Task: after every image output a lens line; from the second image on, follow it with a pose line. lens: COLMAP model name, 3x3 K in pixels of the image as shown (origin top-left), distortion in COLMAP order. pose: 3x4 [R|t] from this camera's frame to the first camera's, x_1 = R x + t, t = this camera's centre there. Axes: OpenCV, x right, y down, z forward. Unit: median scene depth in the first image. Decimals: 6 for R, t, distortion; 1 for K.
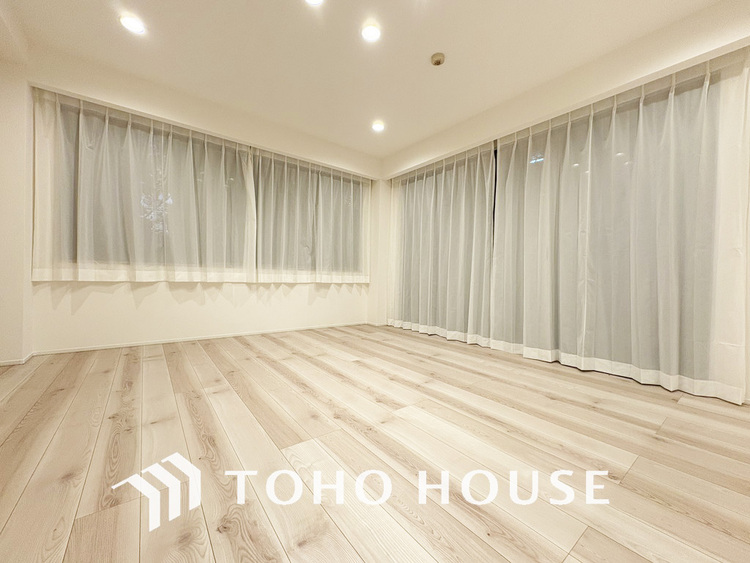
lens RADIAL K [[298.1, 0, 379.8], [0, 298.1, 283.4], [0, 0, 1]] dist [0.000149, 0.000401]
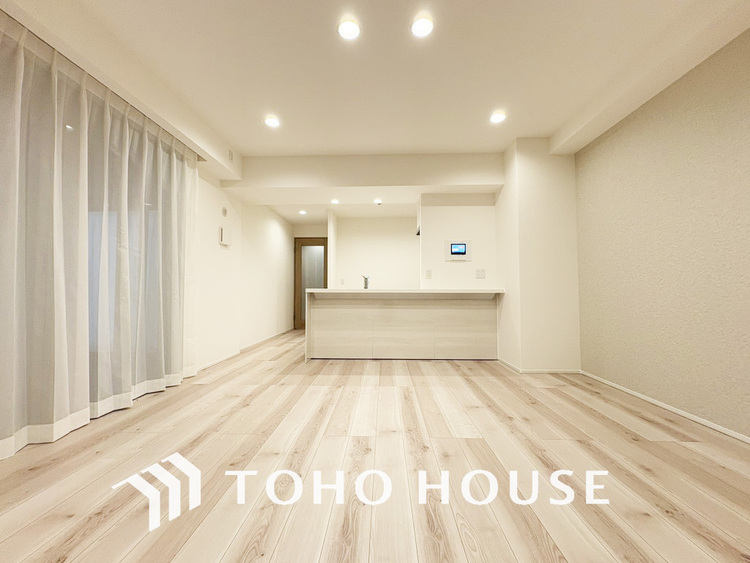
lens RADIAL K [[298.1, 0, 376.8], [0, 298.1, 285.2], [0, 0, 1]] dist [0.000149, 0.000401]
pose [[-0.766878, -0.007700, 0.641747, -0.643066], [-0.001172, 0.999943, 0.010597, -0.111617], [-0.641792, 0.007375, -0.766844, 1.824783]]
